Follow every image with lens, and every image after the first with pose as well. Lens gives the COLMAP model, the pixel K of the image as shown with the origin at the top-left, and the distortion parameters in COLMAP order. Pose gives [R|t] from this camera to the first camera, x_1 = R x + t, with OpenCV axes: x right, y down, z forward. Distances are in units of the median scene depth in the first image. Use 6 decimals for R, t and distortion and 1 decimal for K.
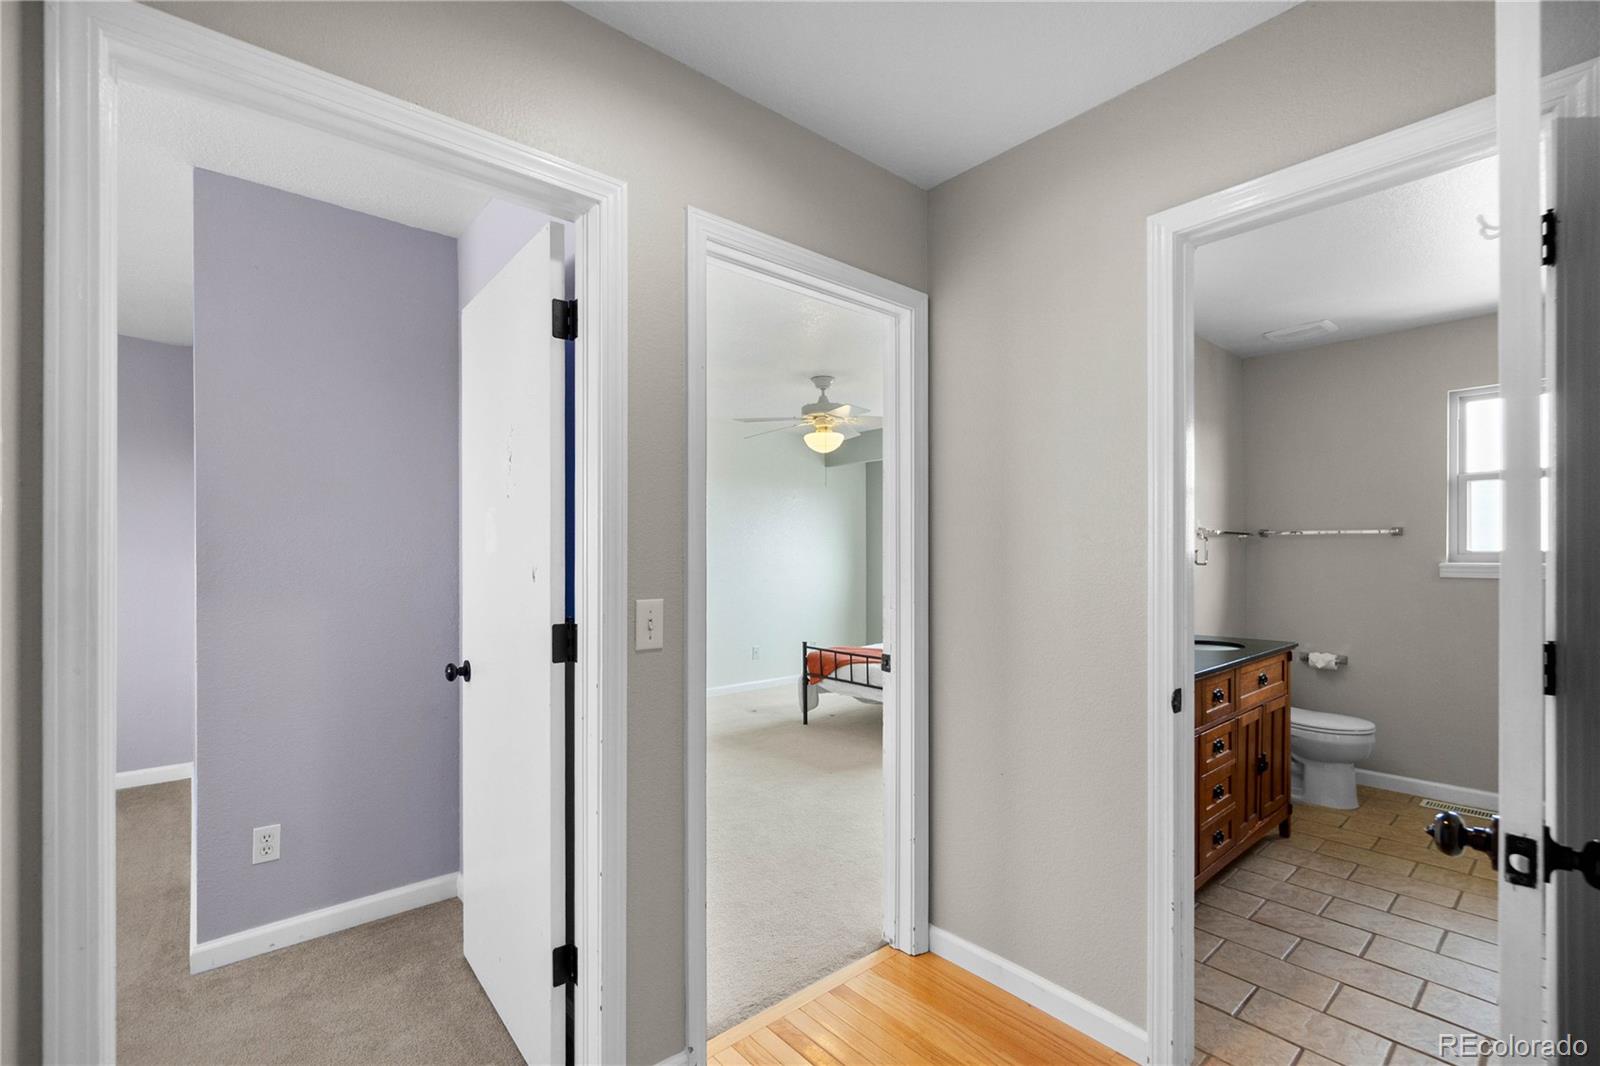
lens RADIAL K [[694.3, 0, 797.0], [0, 694.3, 552.5], [0, 0, 1]] dist [0.000971, 0.000114]
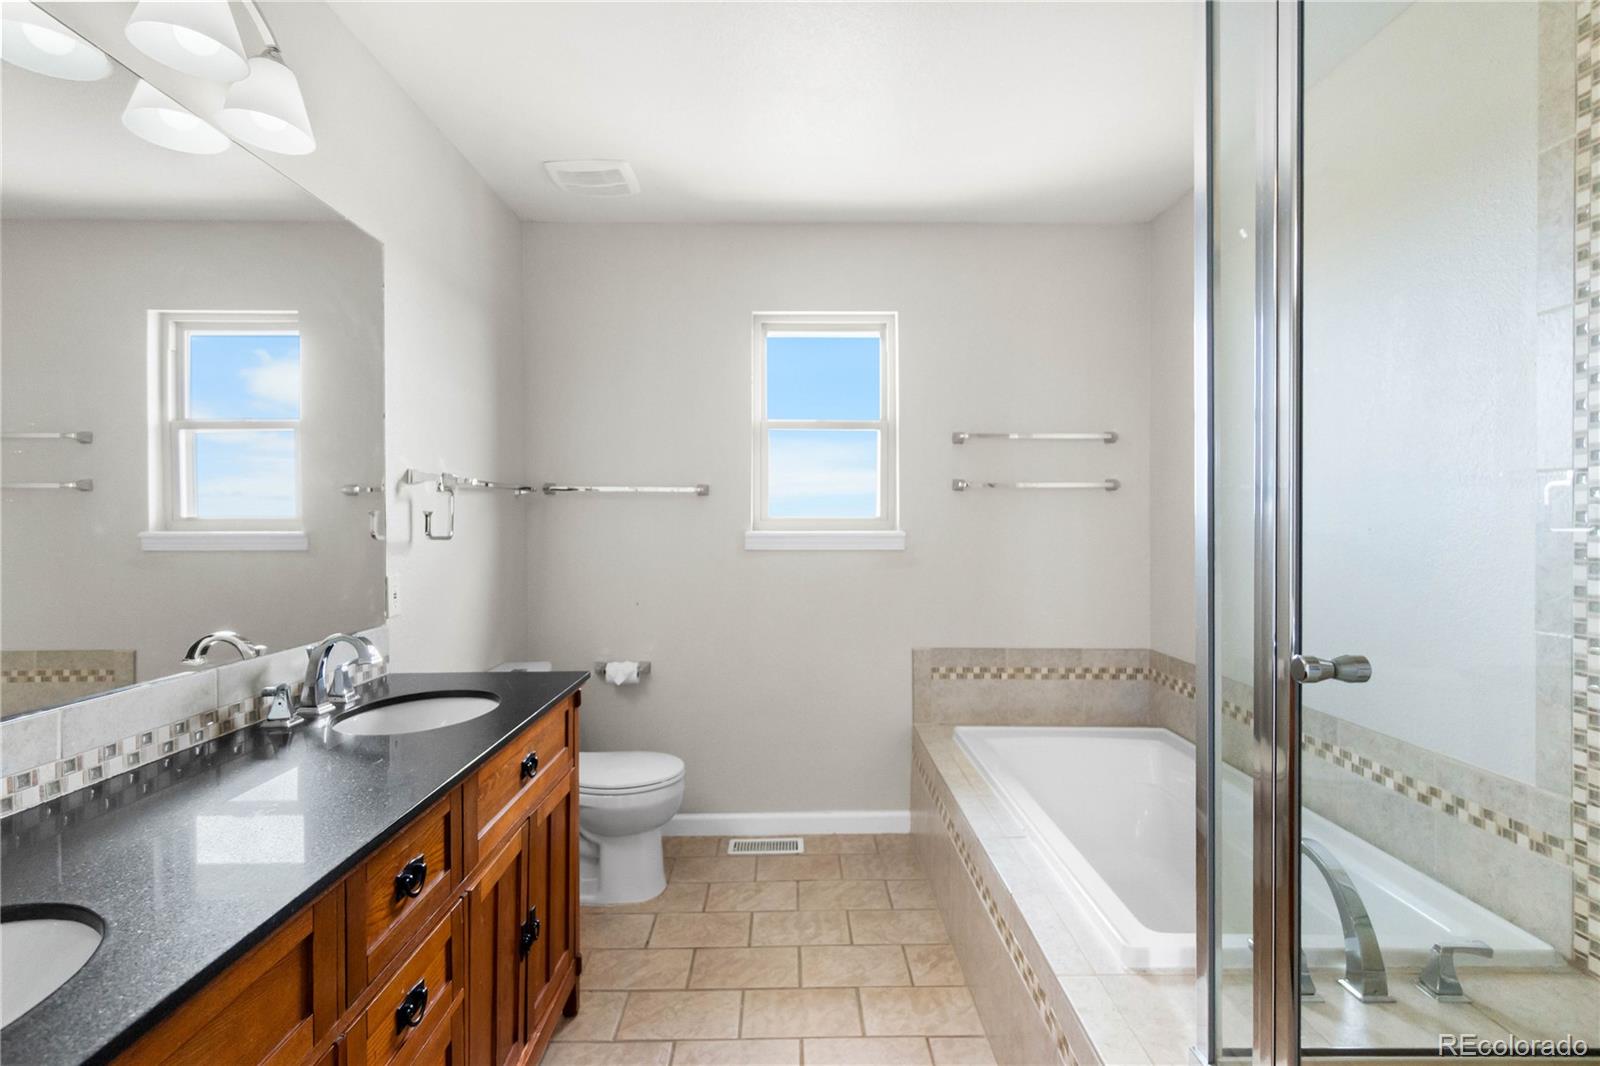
lens RADIAL K [[789.8, 0, 794.3], [0, 789.8, 524.2], [0, 0, 1]] dist [-0.000775, -0.000233]
pose [[0.647444, -0.004355, 0.762101, 0.288991], [0.001152, 0.999988, 0.004736, 0.002898], [-0.762112, -0.002189, 0.647441, 0.387907]]
